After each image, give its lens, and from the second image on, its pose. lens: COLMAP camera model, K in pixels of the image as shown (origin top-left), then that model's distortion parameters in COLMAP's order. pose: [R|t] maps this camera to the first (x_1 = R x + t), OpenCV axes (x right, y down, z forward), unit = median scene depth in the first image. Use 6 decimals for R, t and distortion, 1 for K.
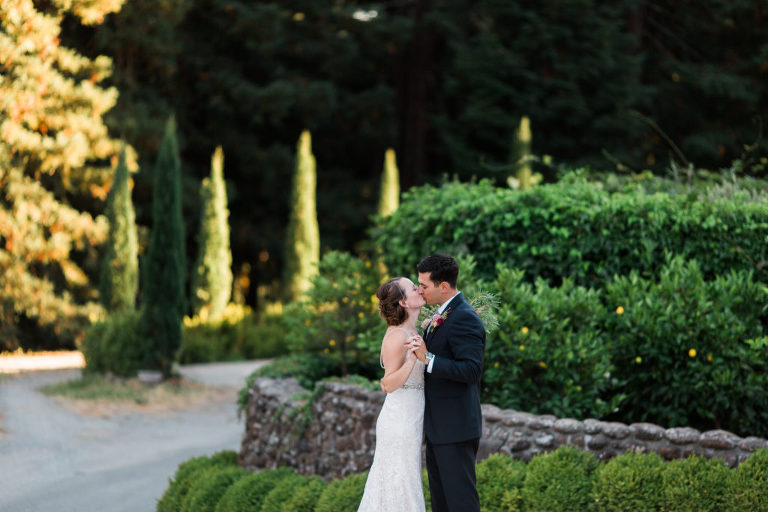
lens RADIAL K [[2980.7, 0, 390.2], [0, 2980.7, 257.4], [0, 0, 1]] dist [-0.020037, 0.000000]
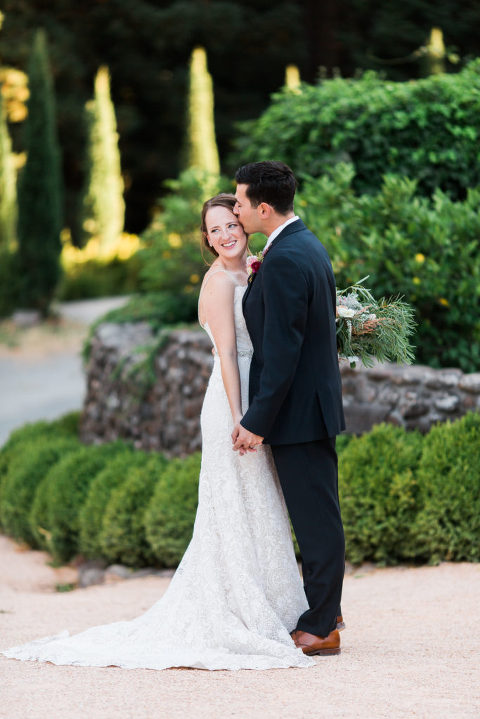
lens RADIAL K [[2790.5, 0, 233.5], [0, 2790.5, 353.4], [0, 0, 1]] dist [-0.020037, 0.000000]
pose [[0.999049, -0.027360, -0.033944, 0.019646], [0.029315, 0.997857, 0.058501, 0.005119], [0.032271, -0.059440, 0.997710, 0.261102]]
